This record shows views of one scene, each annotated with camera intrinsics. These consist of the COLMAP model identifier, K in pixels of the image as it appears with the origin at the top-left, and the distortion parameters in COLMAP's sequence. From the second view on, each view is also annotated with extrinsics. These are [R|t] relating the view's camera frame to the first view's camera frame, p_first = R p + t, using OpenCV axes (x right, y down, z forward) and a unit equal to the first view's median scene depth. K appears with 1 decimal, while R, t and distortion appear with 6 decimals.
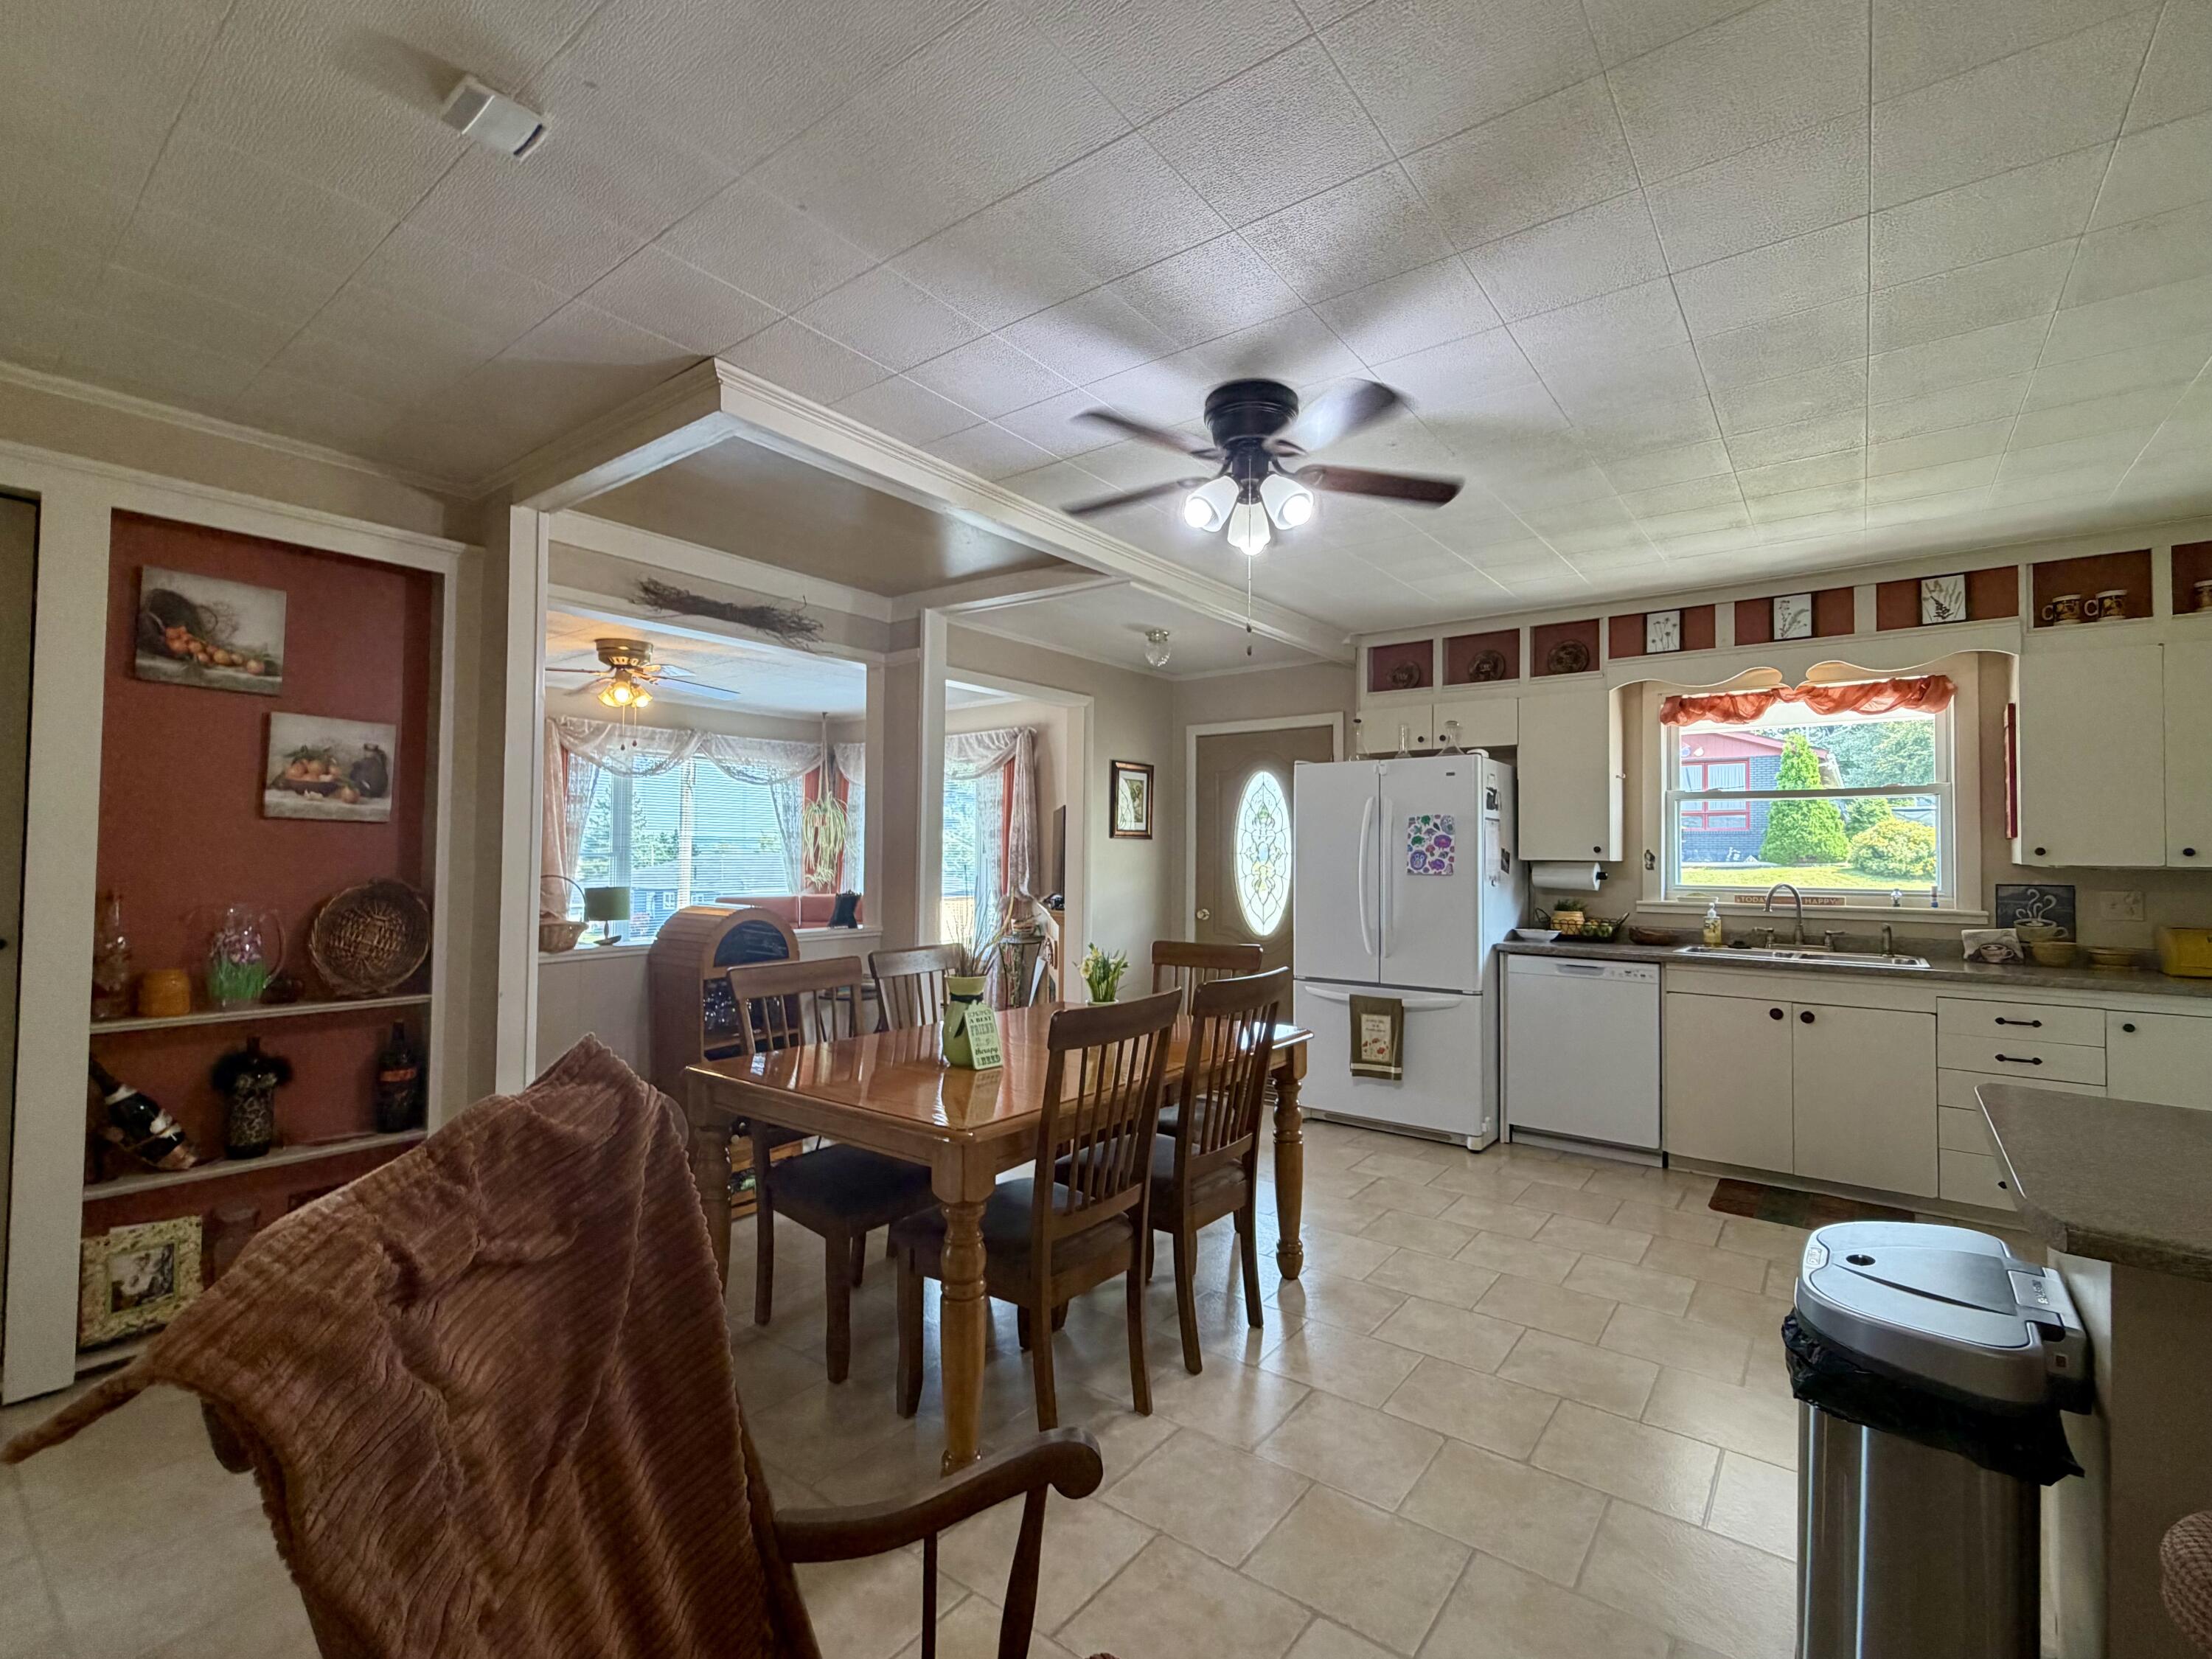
lens RADIAL K [[991.1, 0, 1092.4], [0, 991.1, 823.1], [0, 0, 1]] dist [0.002572, -0.000514]
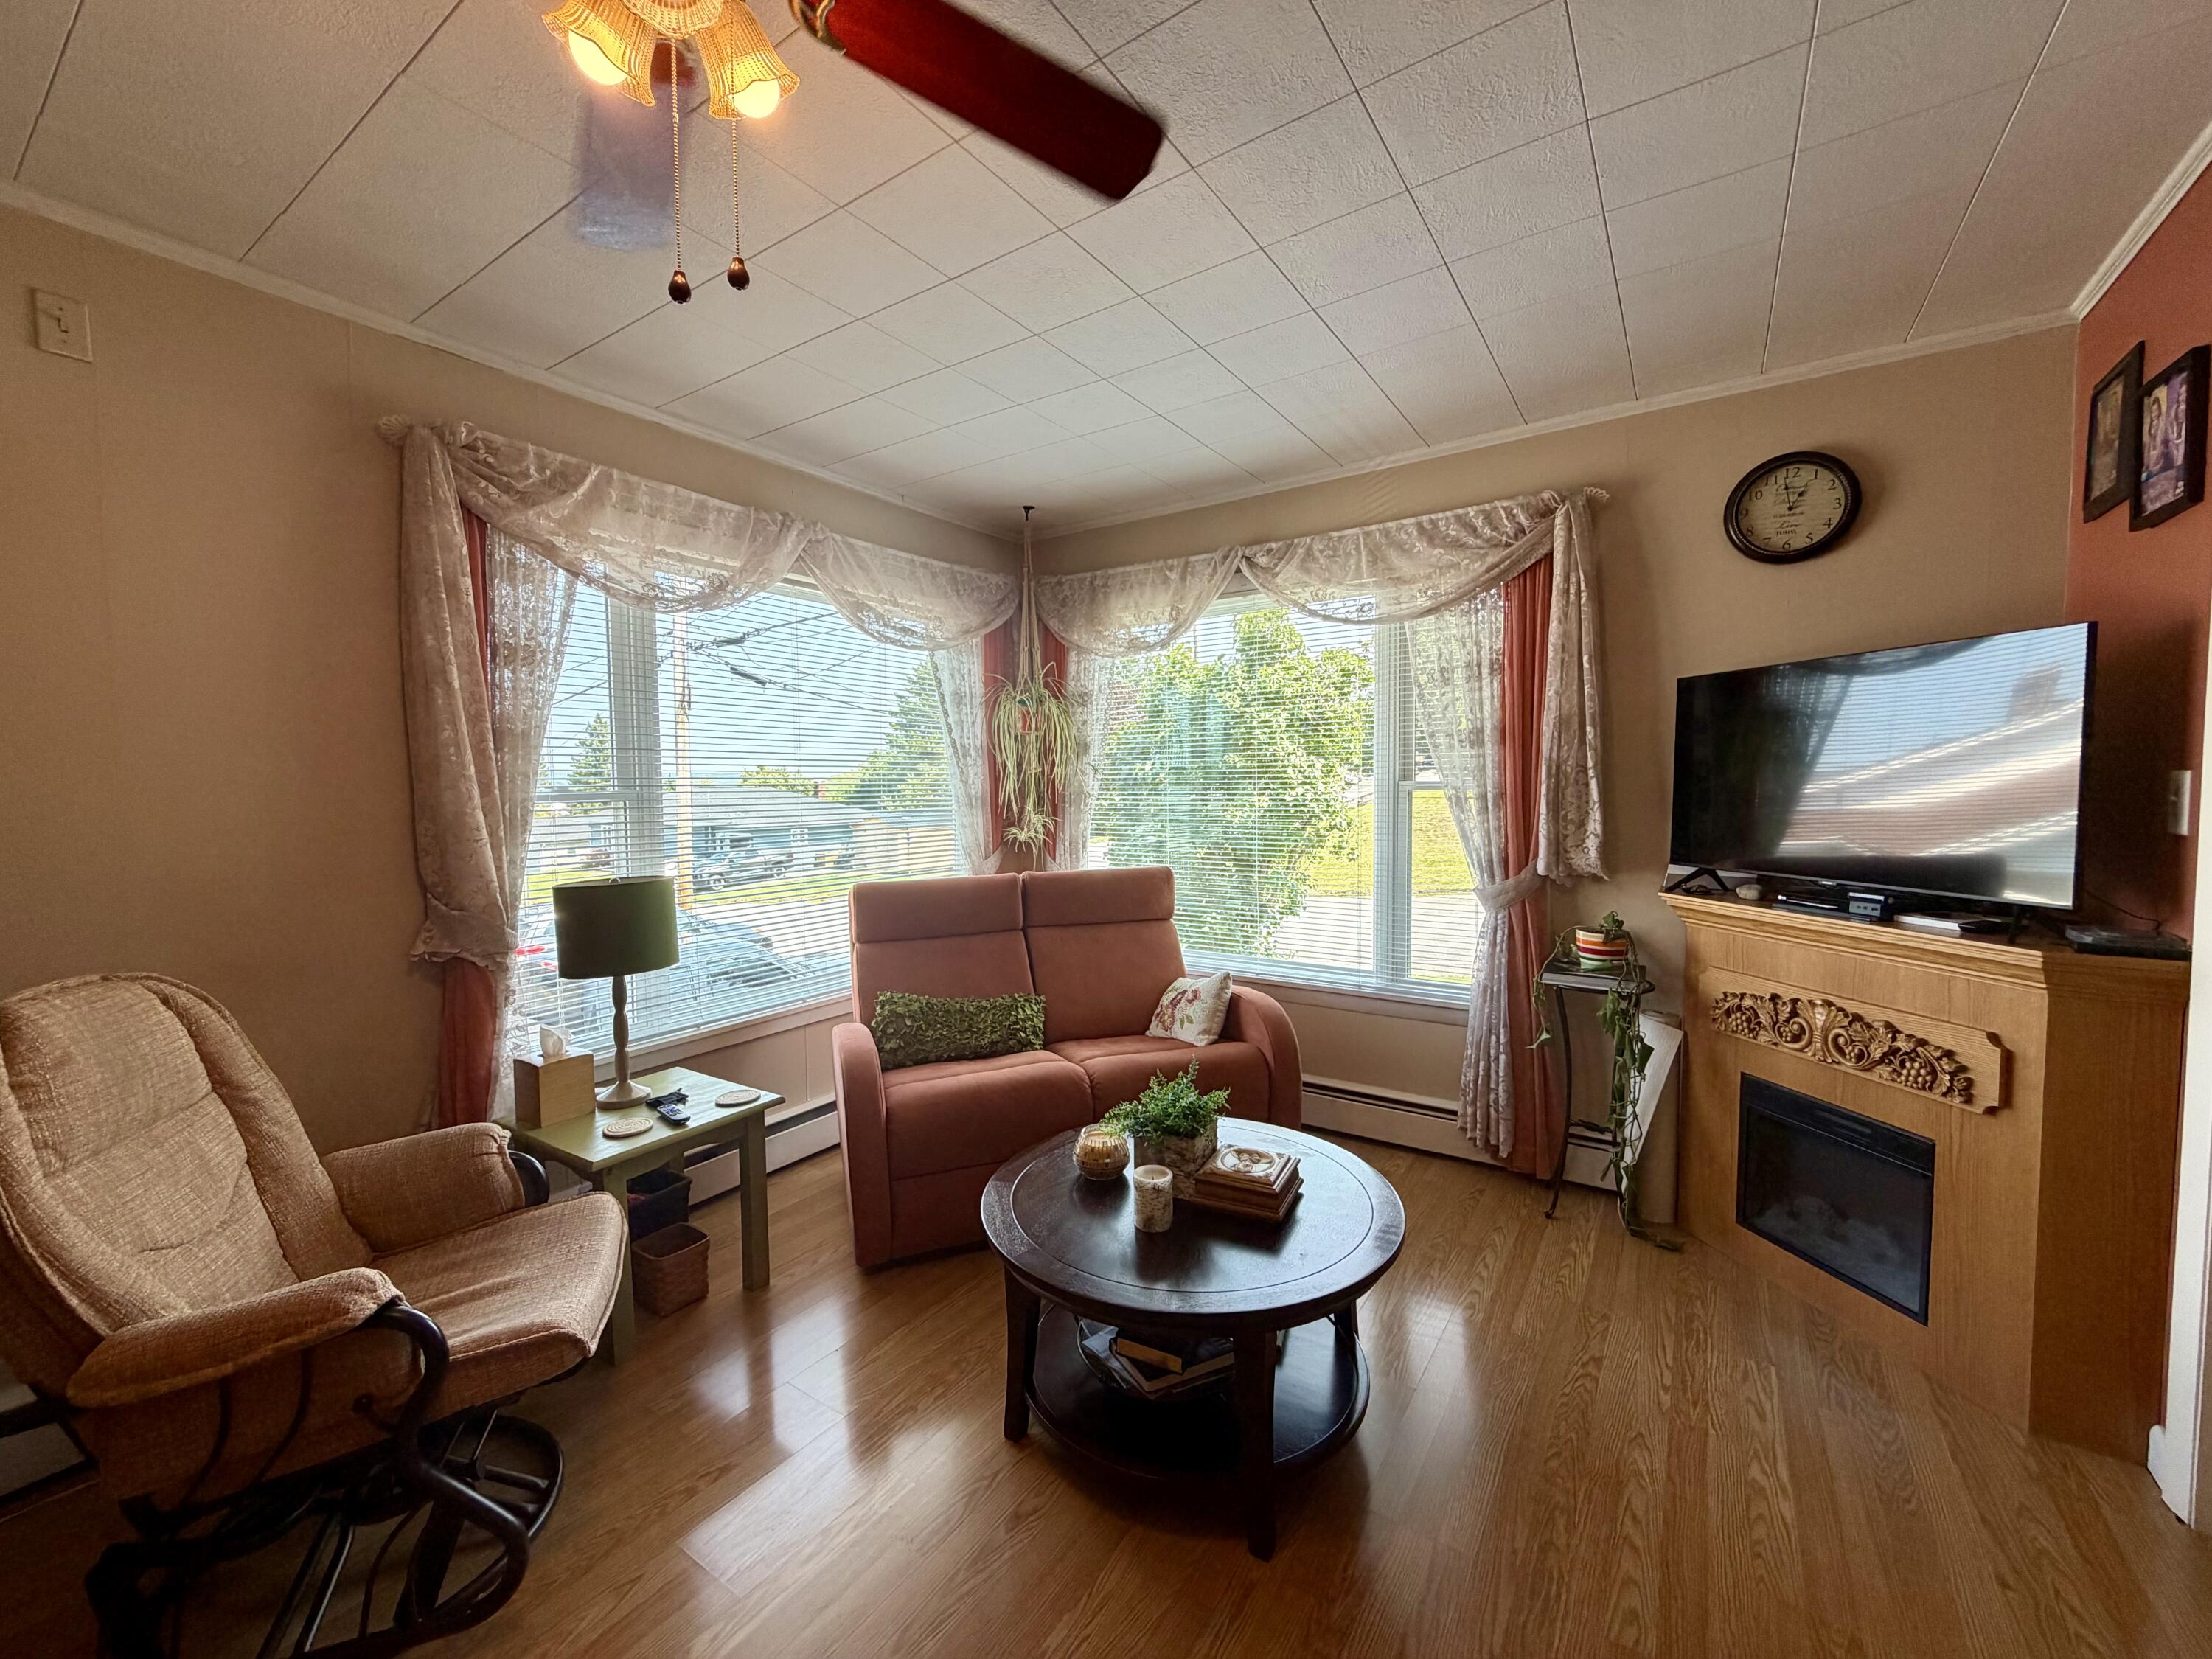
lens RADIAL K [[881.3, 0, 1100.6], [0, 881.3, 836.8], [0, 0, 1]] dist [0.000780, -0.000157]
pose [[0.996820, -0.024430, 0.075846, -0.369272], [0.017061, 0.995203, 0.096334, 0.018173], [-0.077835, -0.094734, 0.992455, 0.727243]]
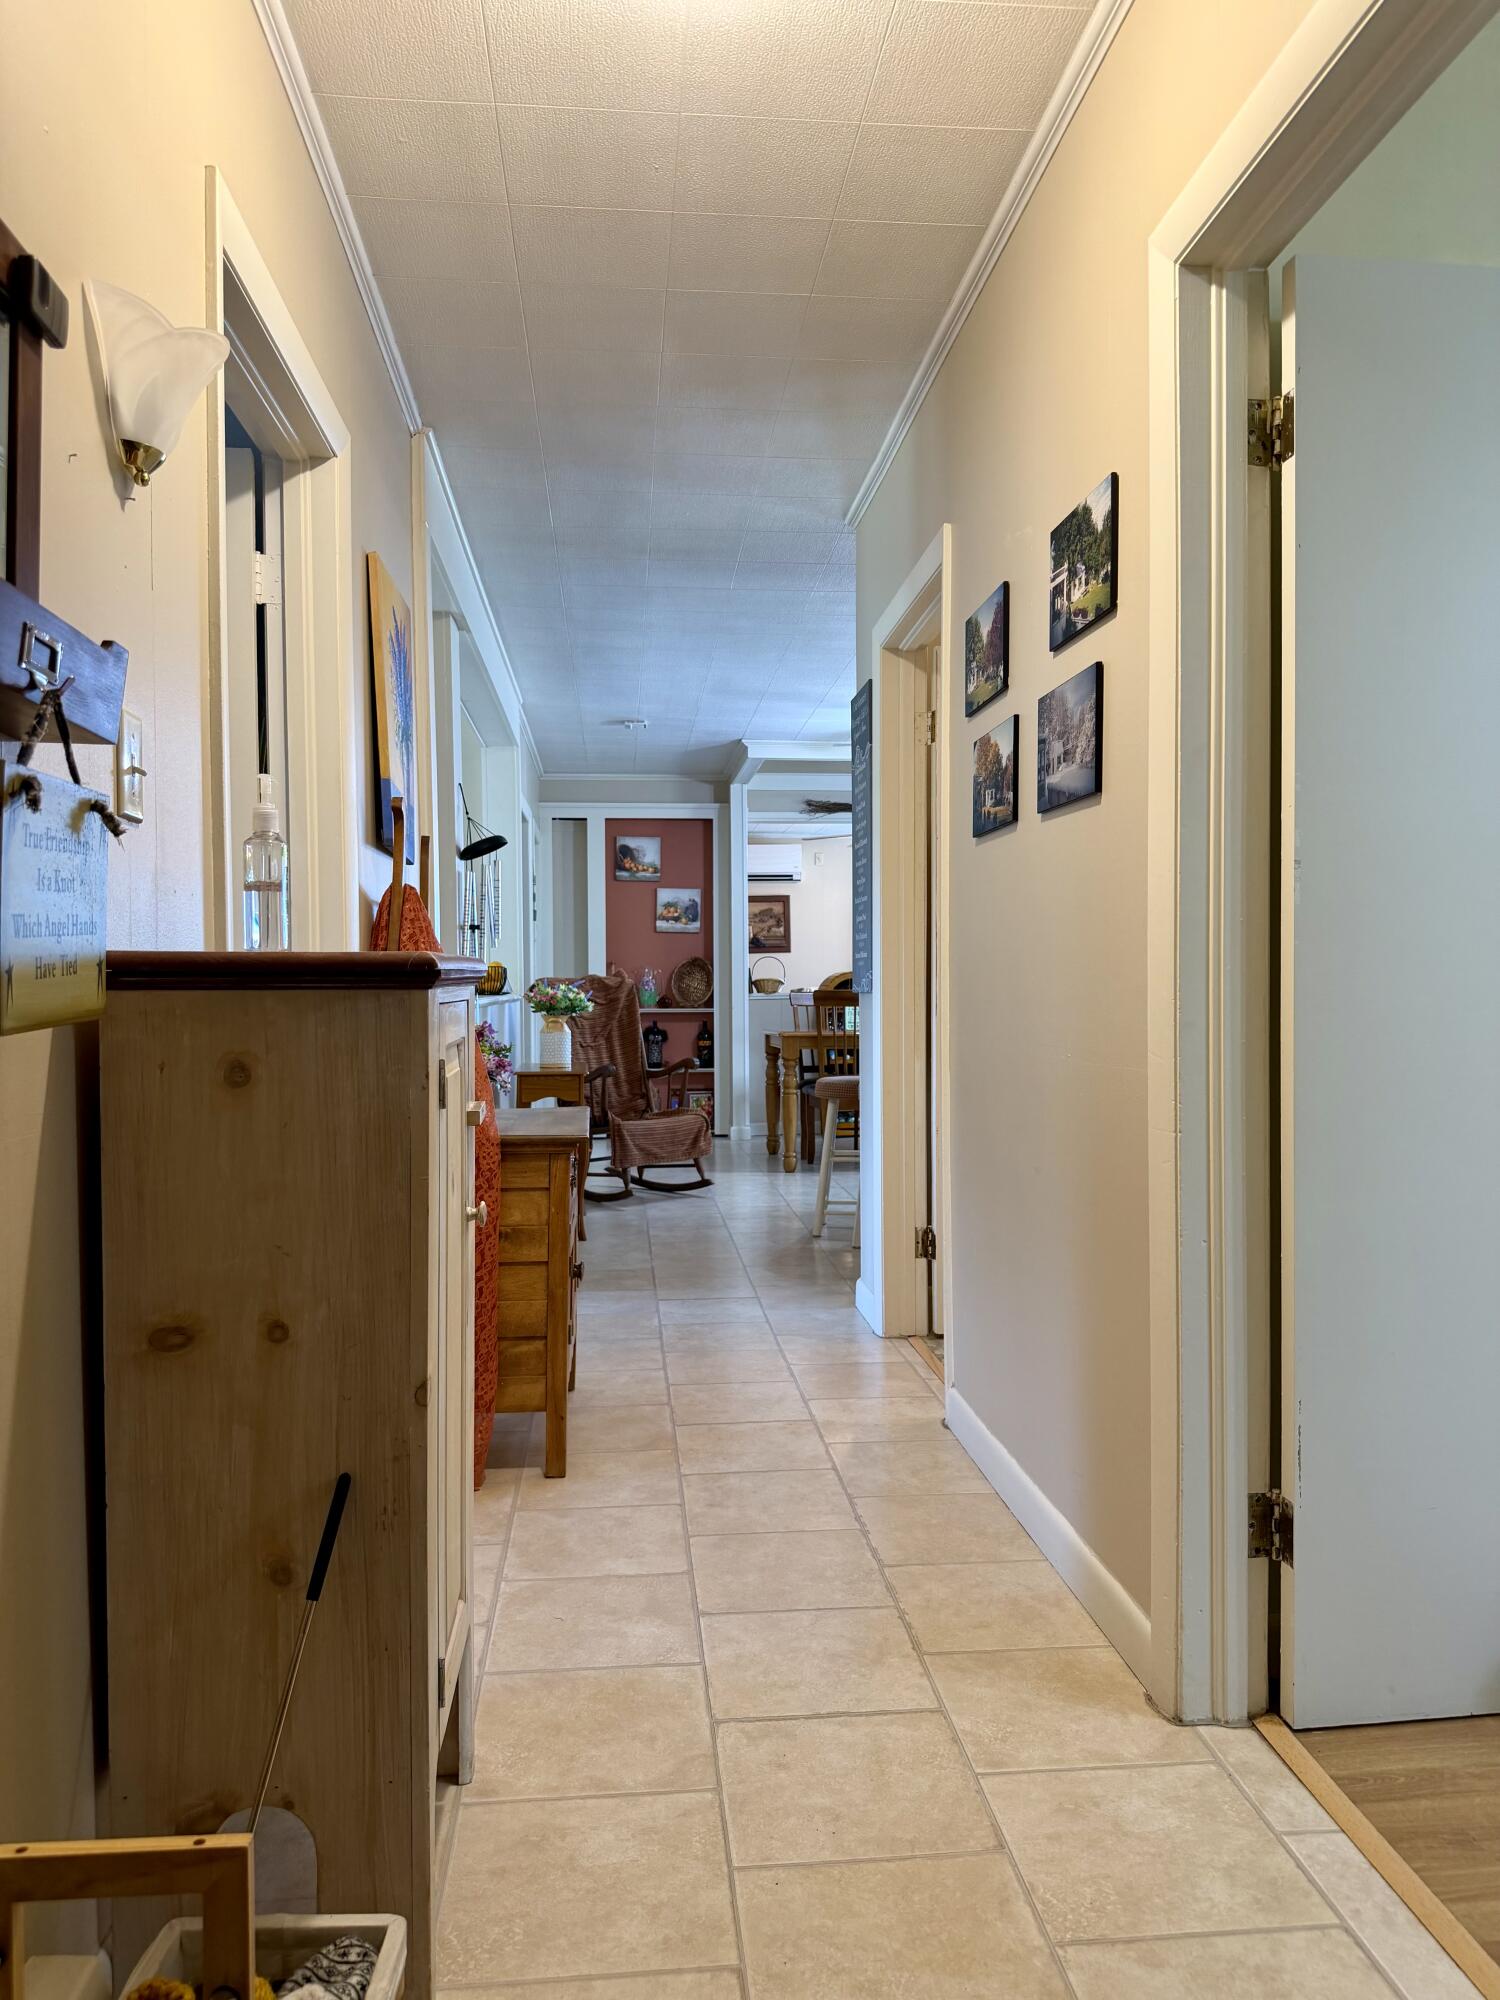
lens RADIAL K [[1398.4, 0, 751.6], [0, 1398.4, 1001.3], [0, 0, 1]] dist [0.000331, 0.000007]
pose [[0.694325, -0.009877, -0.719594, 1.647986], [0.034202, 0.999229, 0.019286, 0.097649], [0.718849, -0.038003, 0.694127, -1.118628]]
